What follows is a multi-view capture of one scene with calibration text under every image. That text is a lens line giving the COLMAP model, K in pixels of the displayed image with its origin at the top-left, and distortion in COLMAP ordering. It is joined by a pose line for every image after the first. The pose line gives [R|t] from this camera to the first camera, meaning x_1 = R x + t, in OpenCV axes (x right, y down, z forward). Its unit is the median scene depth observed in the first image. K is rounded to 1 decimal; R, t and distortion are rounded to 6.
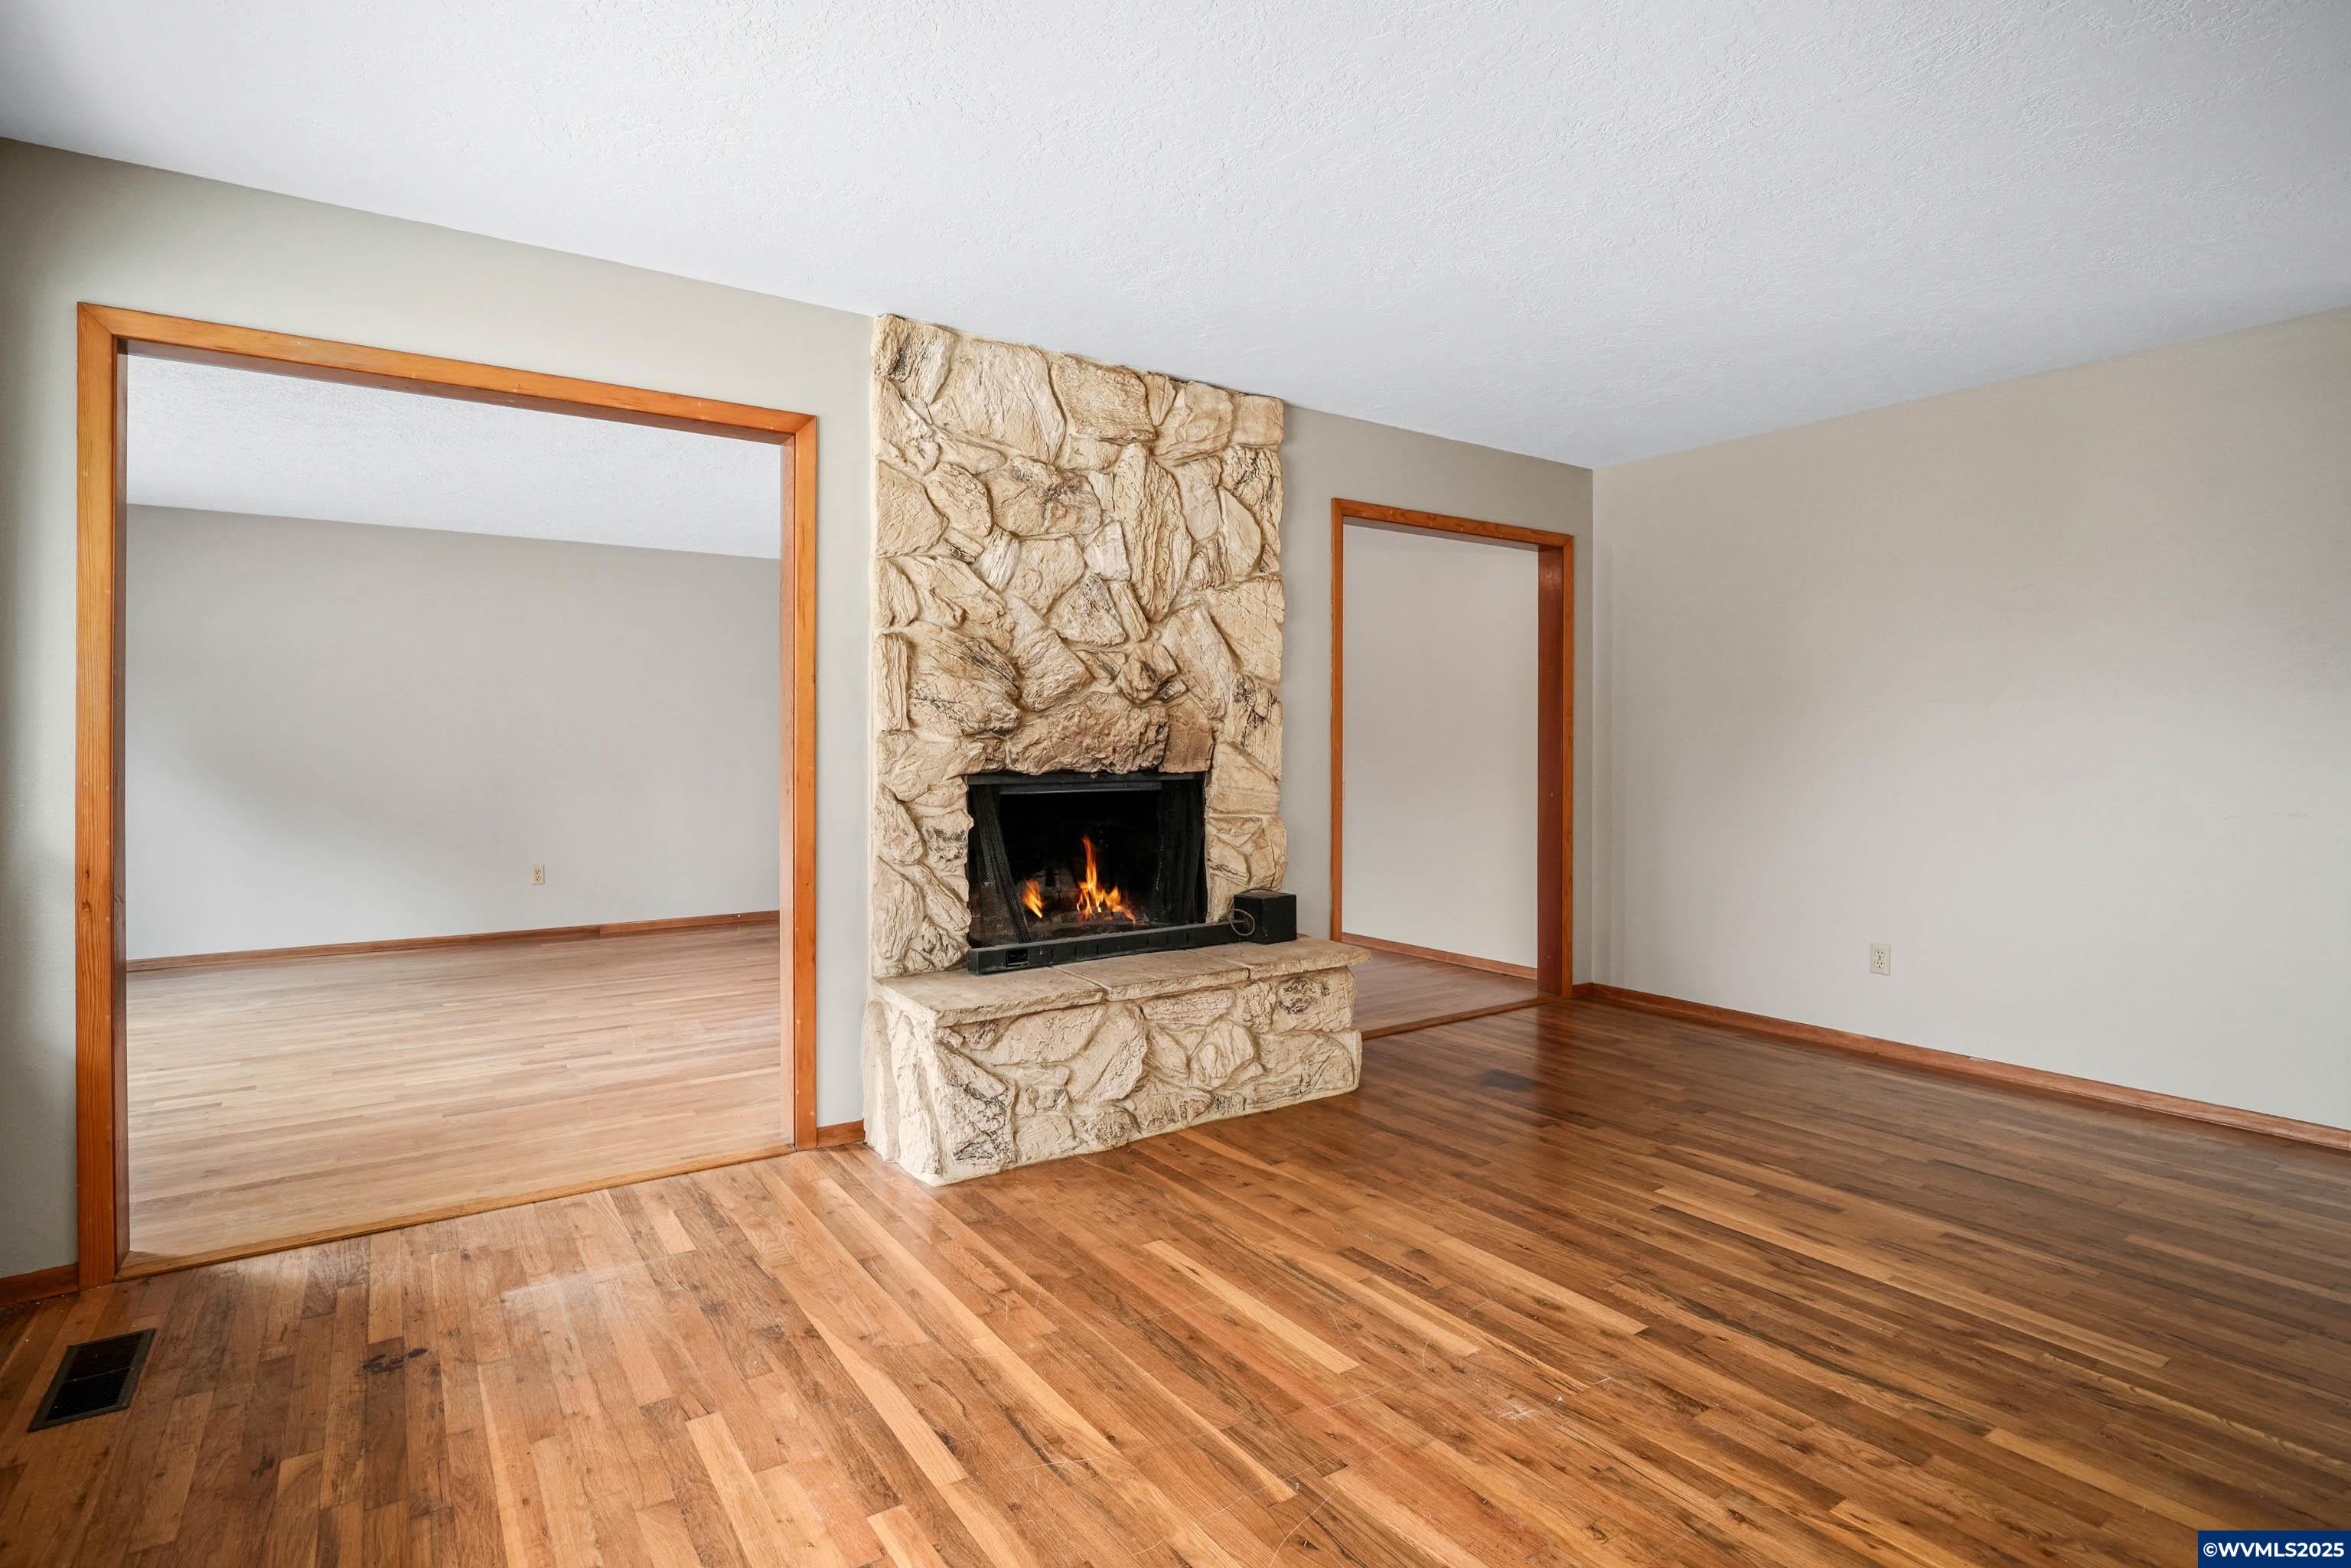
lens RADIAL K [[1143.8, 0, 1168.5], [0, 1143.8, 753.5], [0, 0, 1]] dist [-0.000619, -0.000400]
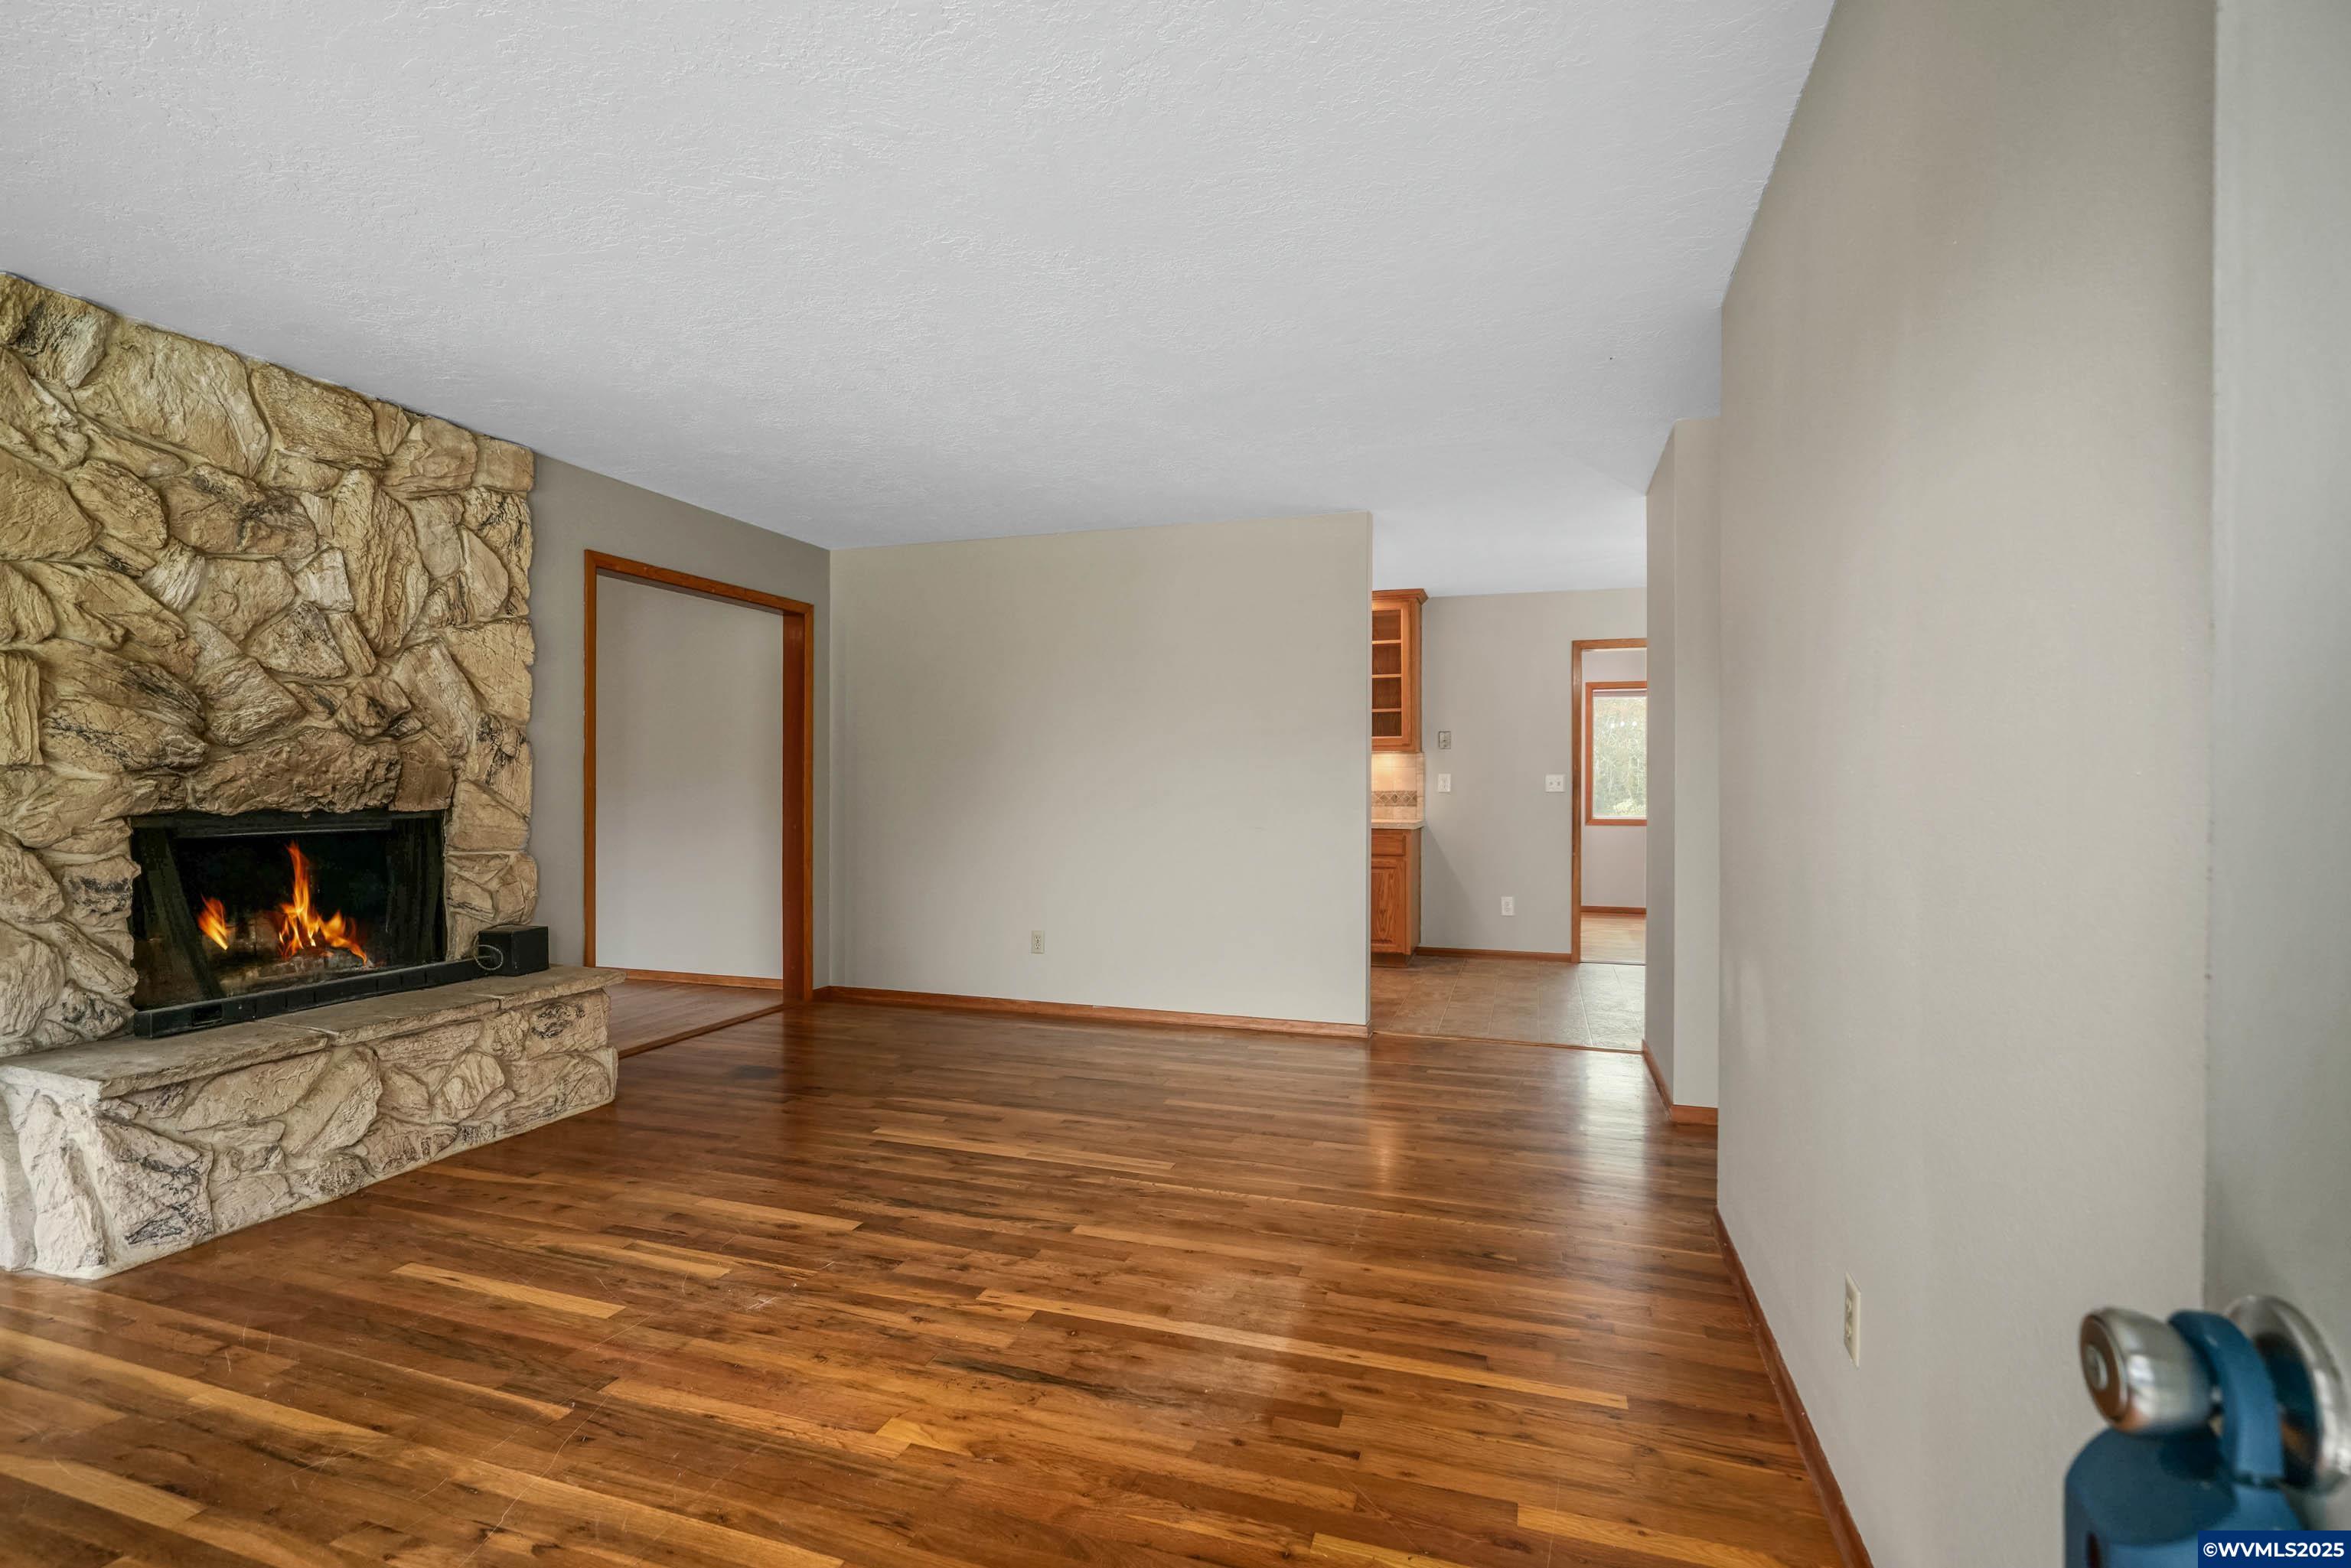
lens RADIAL K [[1086.6, 0, 1175.5], [0, 1086.6, 784.0], [0, 0, 1]] dist [-0.018158, 0.000385]
pose [[0.793026, 0.001258, 0.609186, -0.038565], [0.003723, 0.999969, -0.006911, 0.002388], [-0.609176, 0.007749, 0.792997, -0.146597]]
